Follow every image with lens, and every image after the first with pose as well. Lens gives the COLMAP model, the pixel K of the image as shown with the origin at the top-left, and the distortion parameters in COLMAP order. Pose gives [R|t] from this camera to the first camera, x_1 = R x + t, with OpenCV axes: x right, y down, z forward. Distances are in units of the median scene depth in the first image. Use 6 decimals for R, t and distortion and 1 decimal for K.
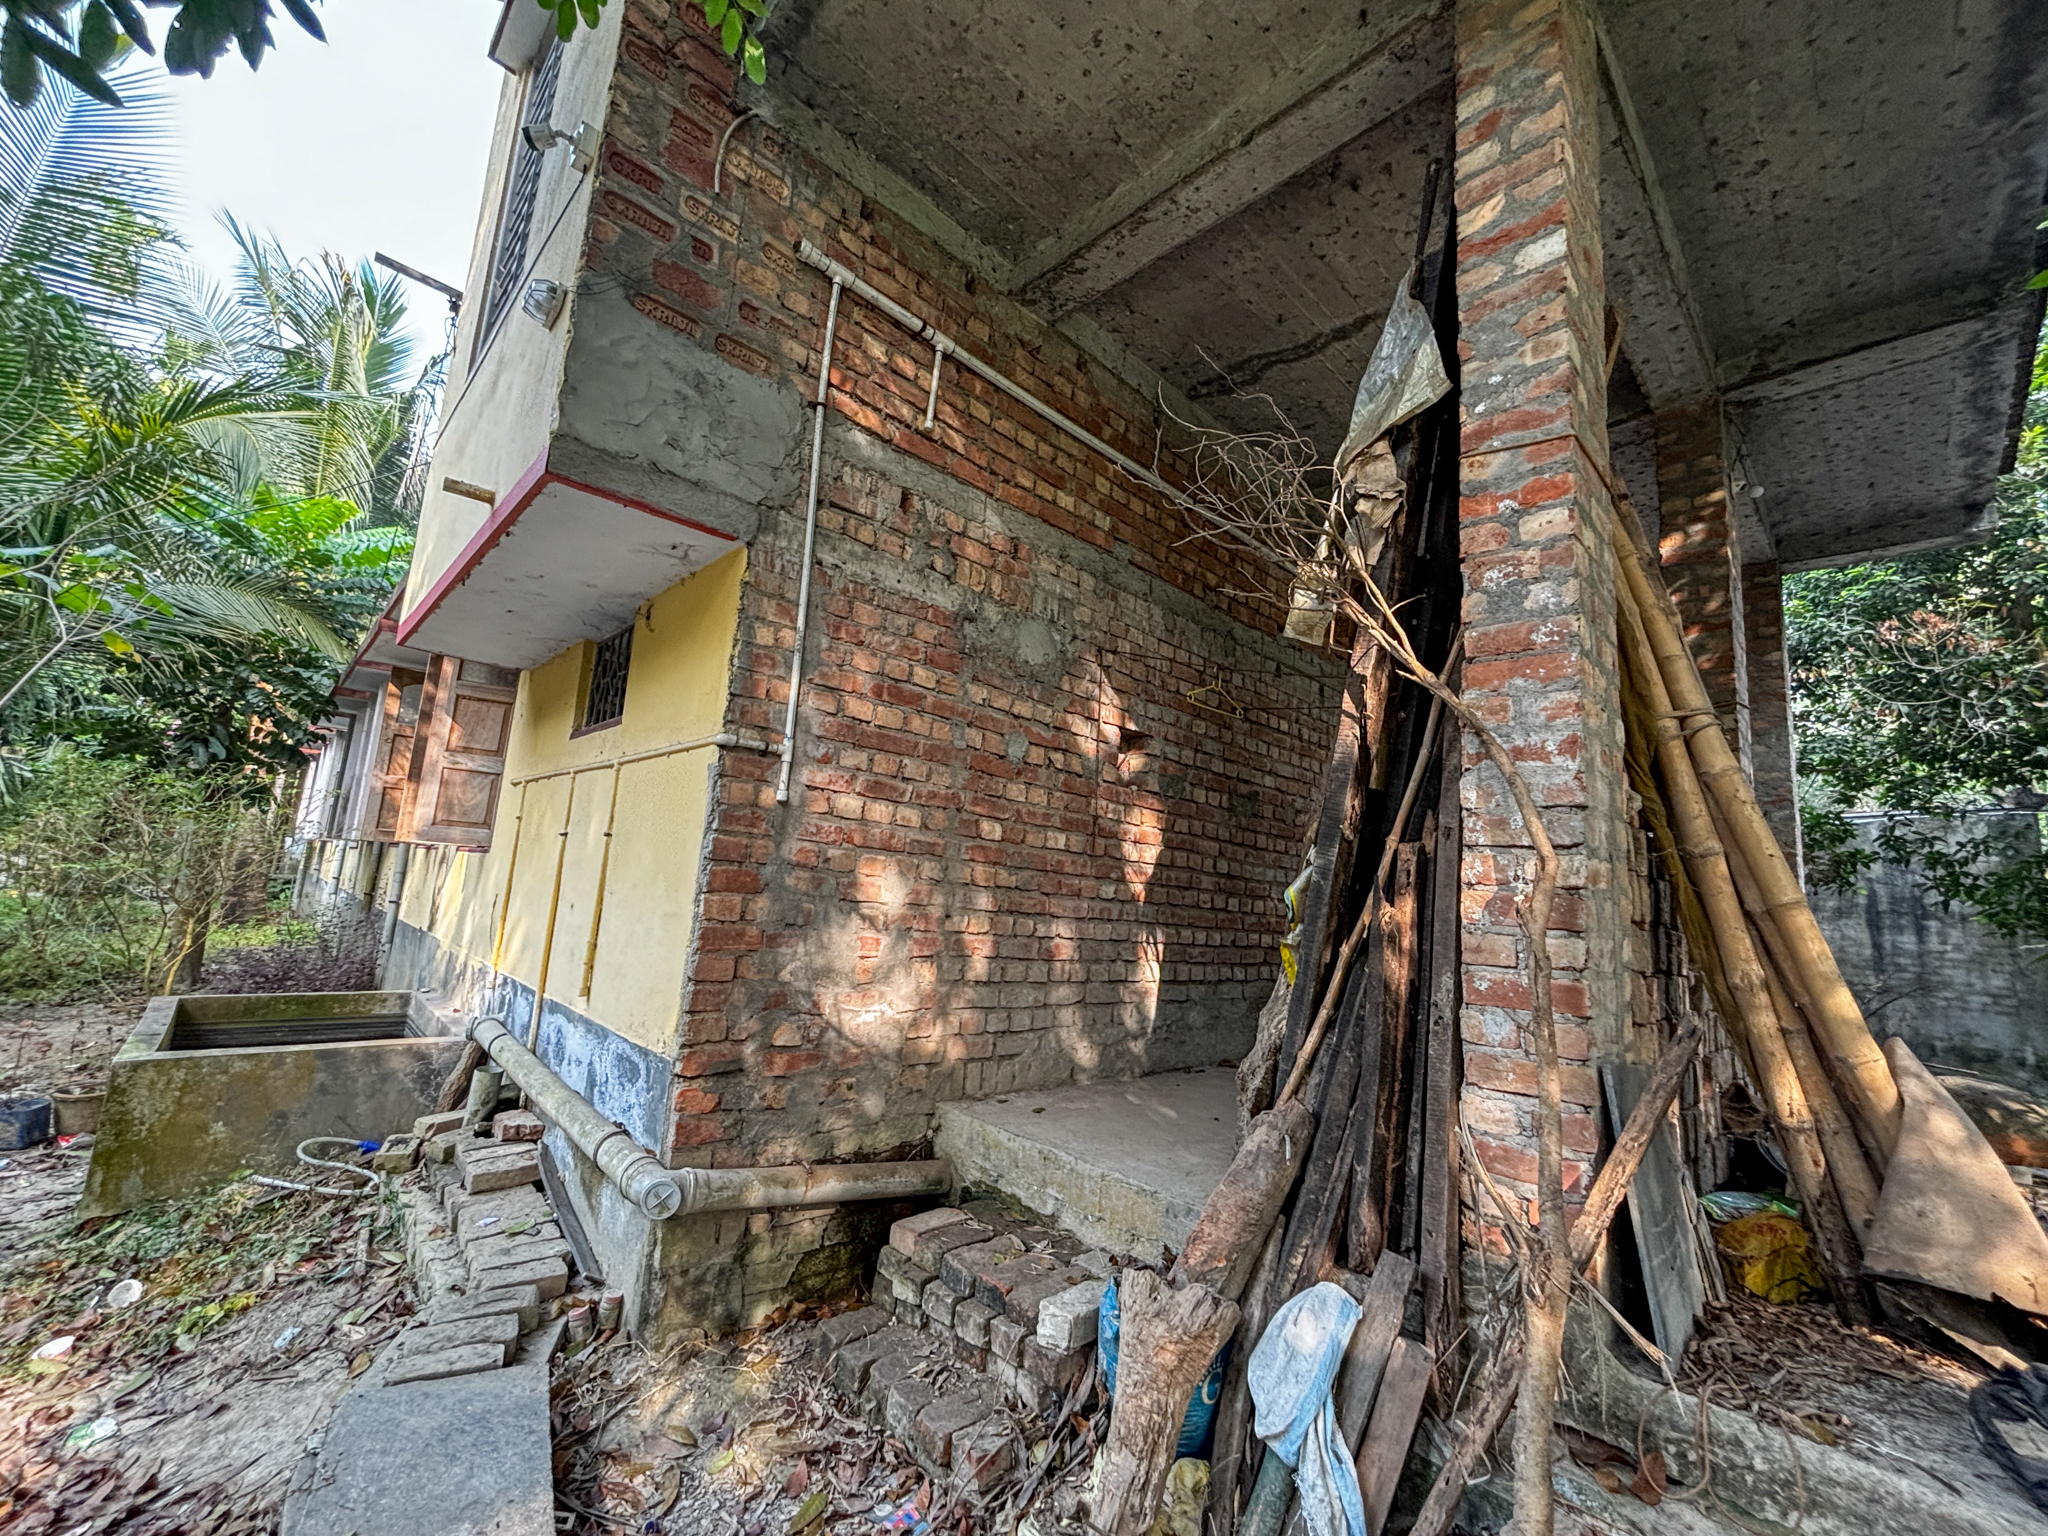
lens RADIAL K [[828.0, 0, 1024.0], [0, 828.0, 768.0], [0, 0, 1]] dist [-0.004404, 0.002190]
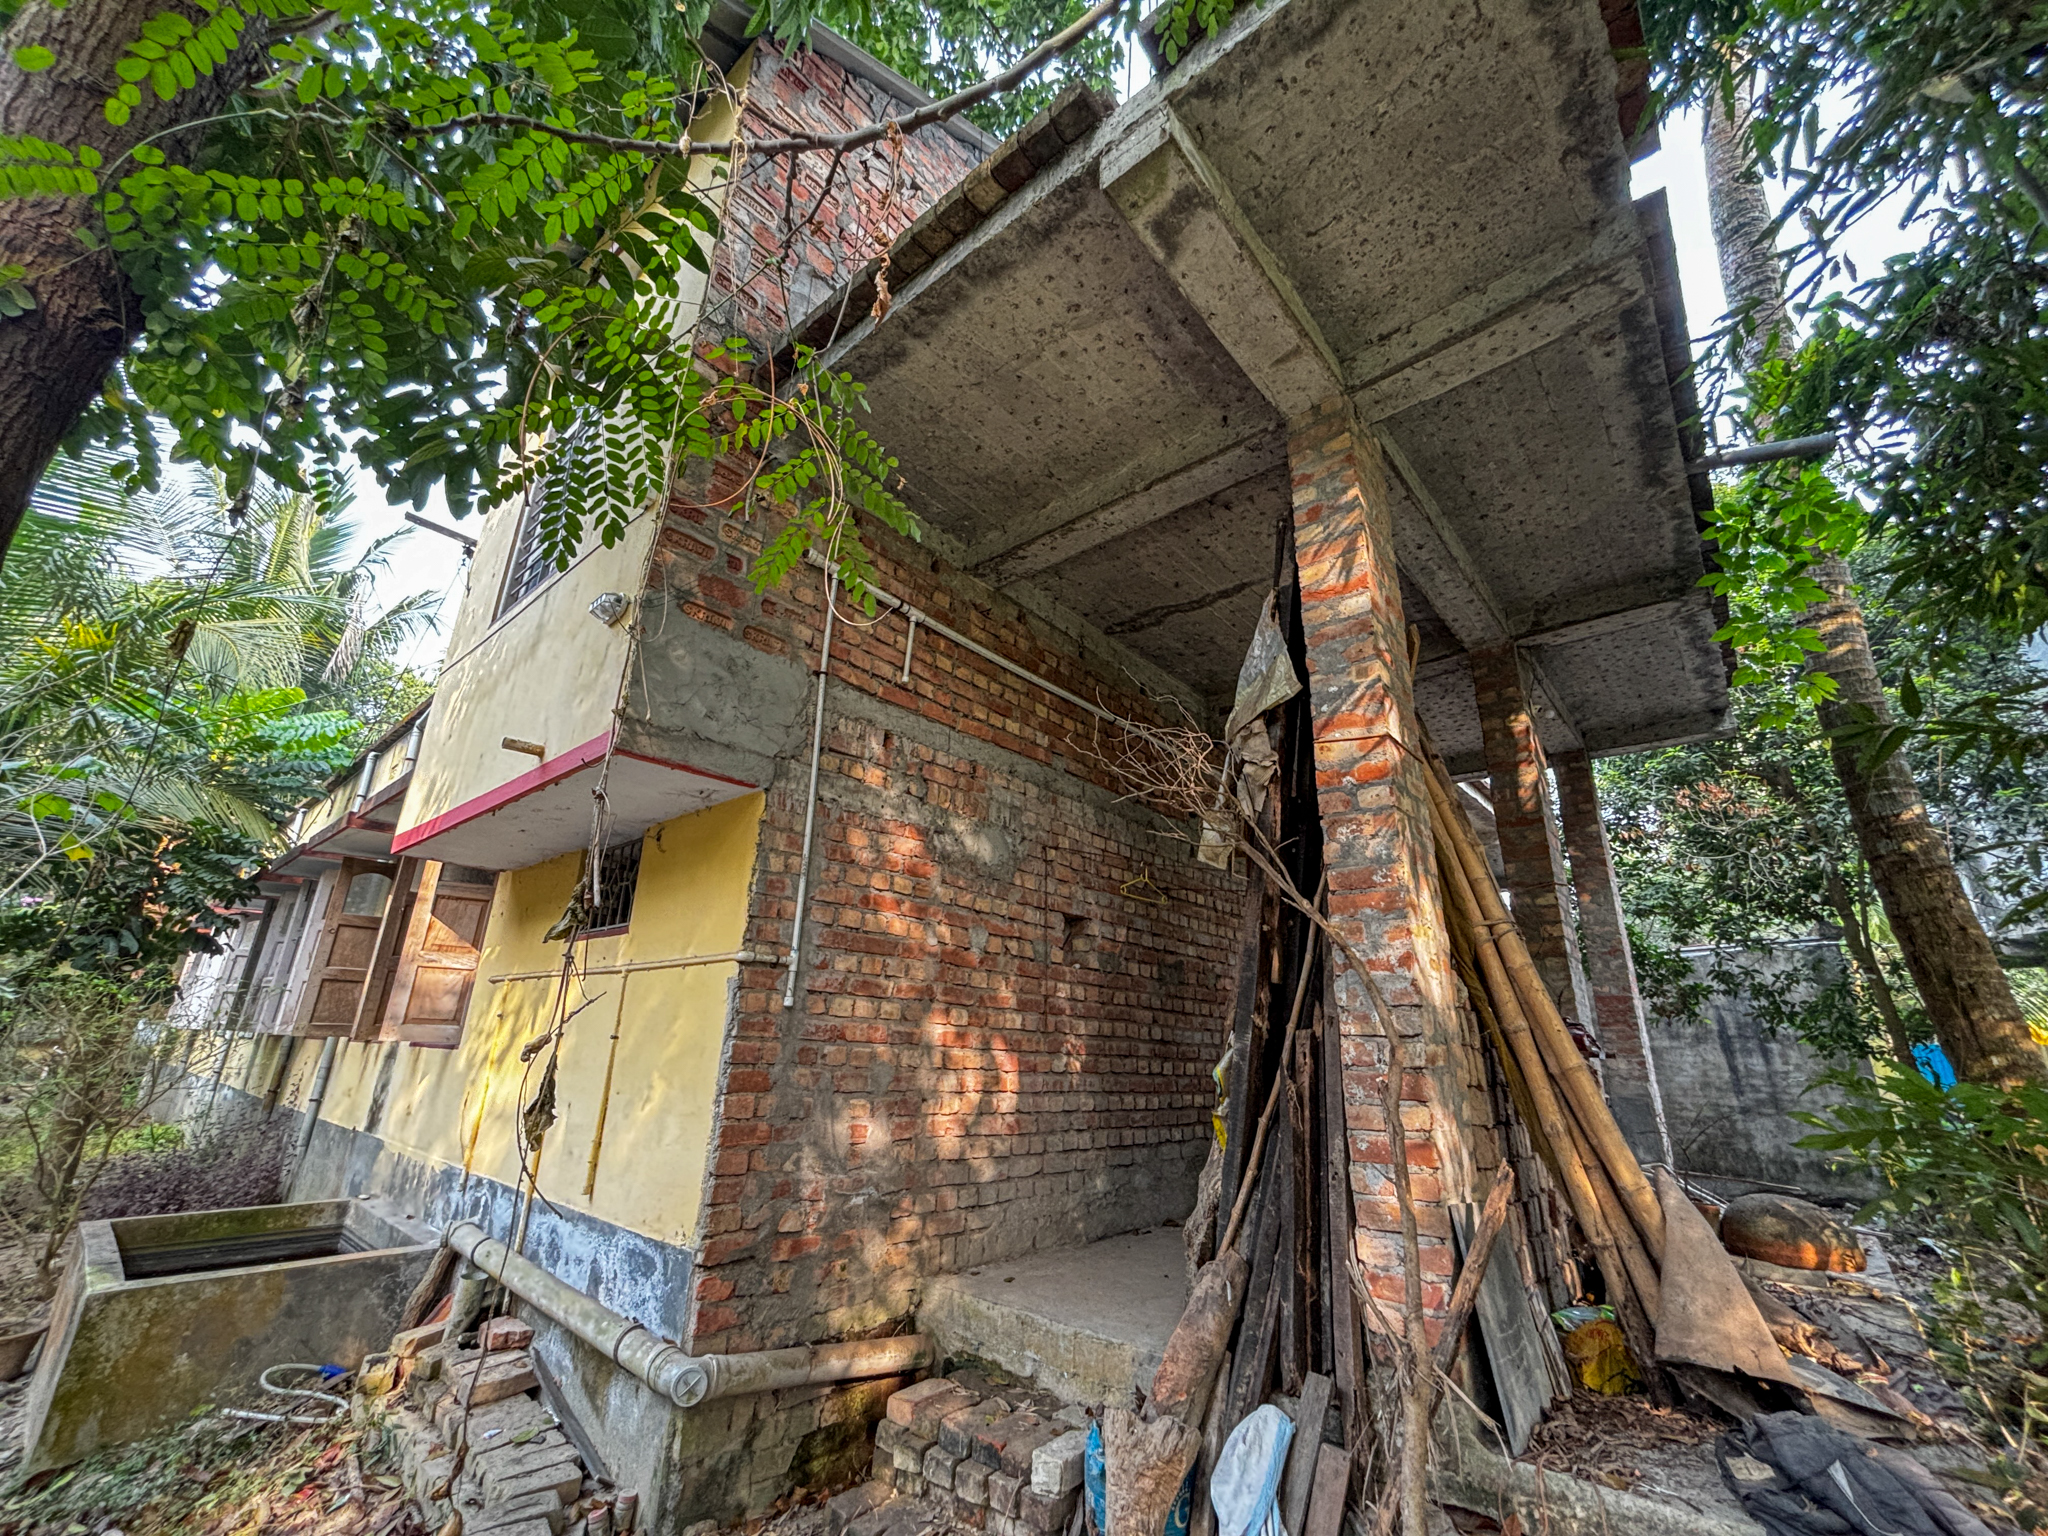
lens RADIAL K [[827.8, 0, 1024.0], [0, 827.8, 768.0], [0, 0, 1]] dist [0.001715, -0.000632]
pose [[0.994905, -0.012361, 0.100055, -0.078792], [0.029016, 0.985569, -0.166766, -0.091013], [-0.096550, 0.168820, 0.980907, -0.249899]]
